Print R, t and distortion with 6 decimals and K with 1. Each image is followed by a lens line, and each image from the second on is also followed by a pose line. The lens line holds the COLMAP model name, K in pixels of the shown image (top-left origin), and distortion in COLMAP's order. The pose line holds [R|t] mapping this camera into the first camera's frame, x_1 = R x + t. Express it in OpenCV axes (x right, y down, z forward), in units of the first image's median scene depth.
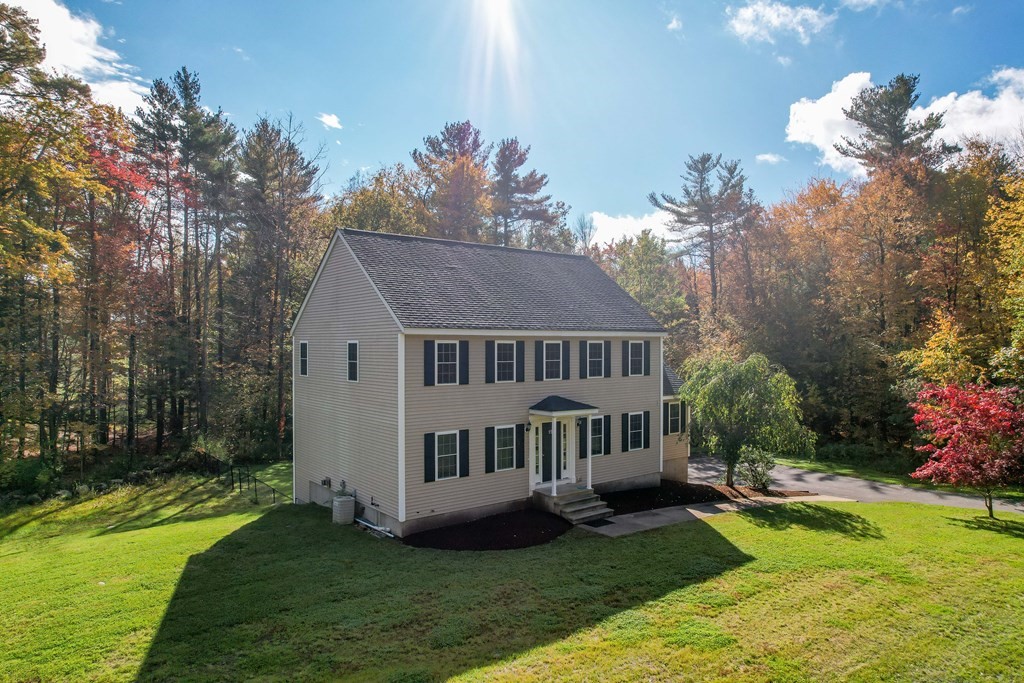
lens RADIAL K [[654.1, 0, 514.0], [0, 654.1, 347.5], [0, 0, 1]] dist [-0.082942, 0.068604]
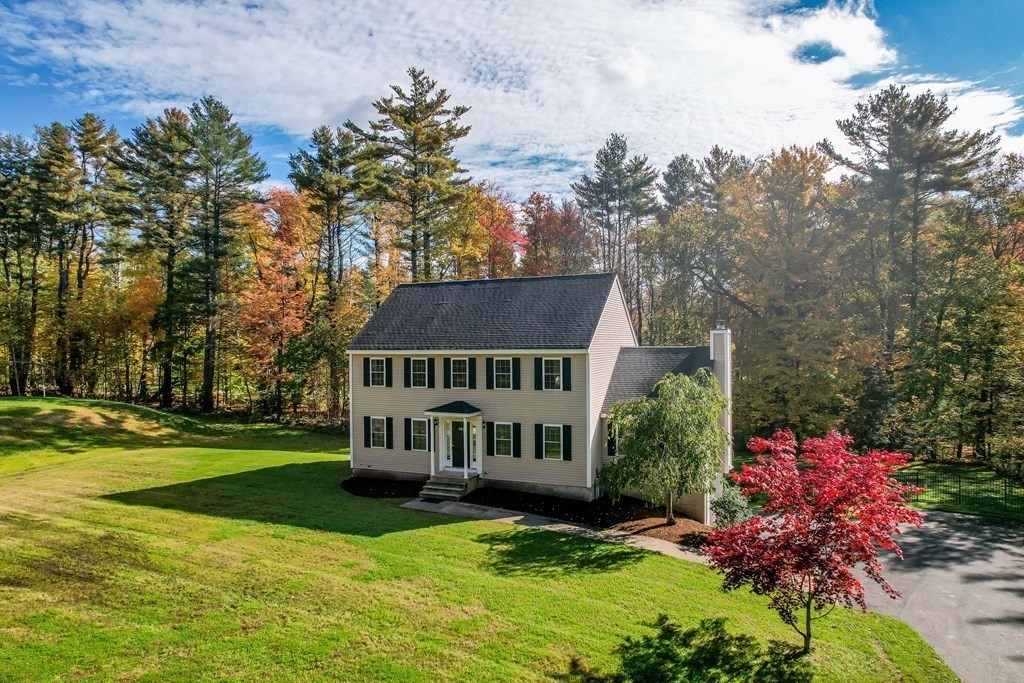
lens RADIAL K [[654.1, 0, 514.0], [0, 654.1, 347.5], [0, 0, 1]] dist [-0.082942, 0.068604]
pose [[0.470082, 0.001217, -0.882622, 1.280886], [0.003525, 0.999988, 0.003257, -0.035292], [0.882616, -0.004642, 0.470073, 0.513185]]
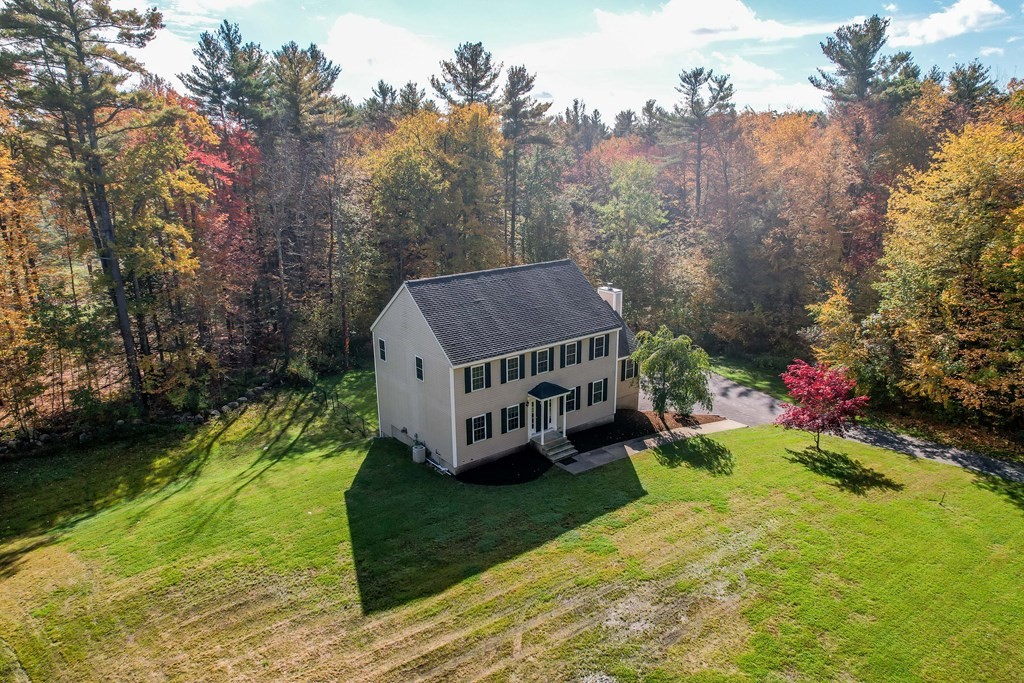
lens RADIAL K [[654.1, 0, 514.0], [0, 654.1, 347.5], [0, 0, 1]] dist [-0.082942, 0.068604]
pose [[0.999819, -0.001080, -0.018989, 0.020261], [0.006401, 0.959249, 0.282489, -0.481448], [0.017910, -0.282559, 0.959083, -0.541827]]
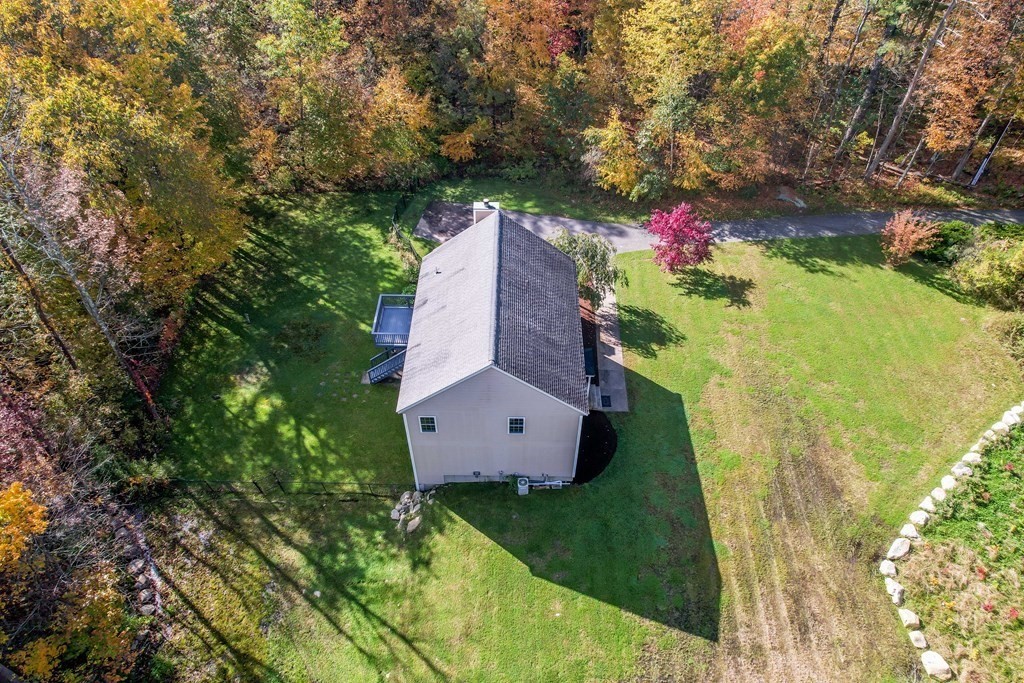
lens RADIAL K [[654.1, 0, 514.0], [0, 654.1, 347.5], [0, 0, 1]] dist [-0.082942, 0.068604]
pose [[0.623453, -0.543228, 0.562325, -0.964355], [-0.000169, 0.719120, 0.694886, -1.107168], [-0.781861, -0.433324, 0.448246, 0.399029]]
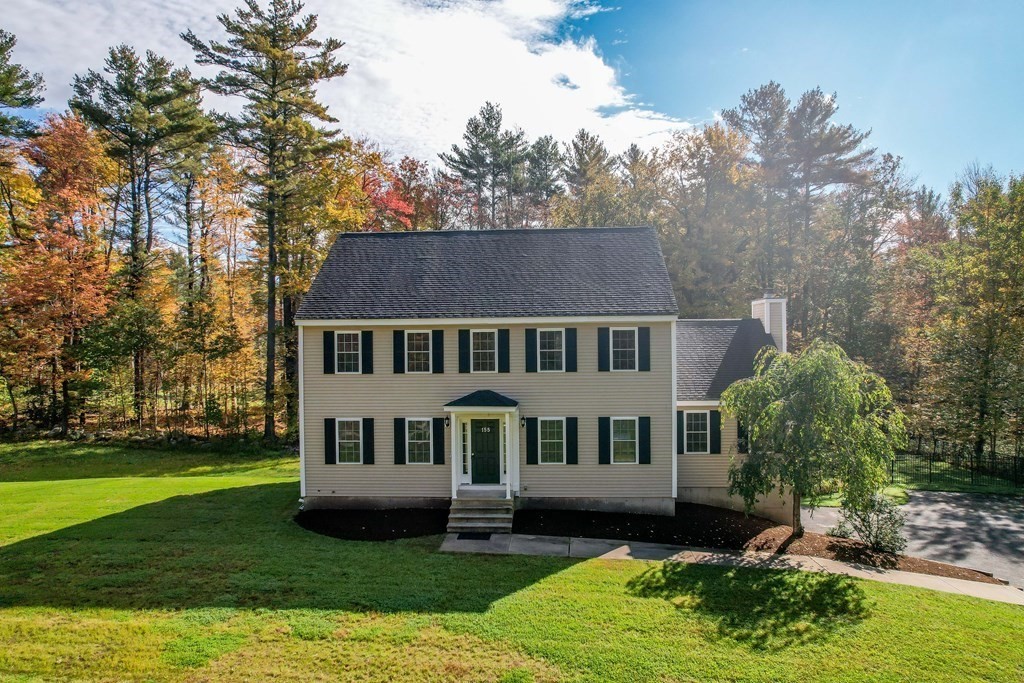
lens RADIAL K [[654.1, 0, 514.0], [0, 654.1, 347.5], [0, 0, 1]] dist [-0.082942, 0.068604]
pose [[0.746595, -0.003655, -0.665269, 0.717814], [0.006522, 0.999977, 0.001826, 0.014096], [0.665247, -0.005702, 0.746602, 0.365978]]
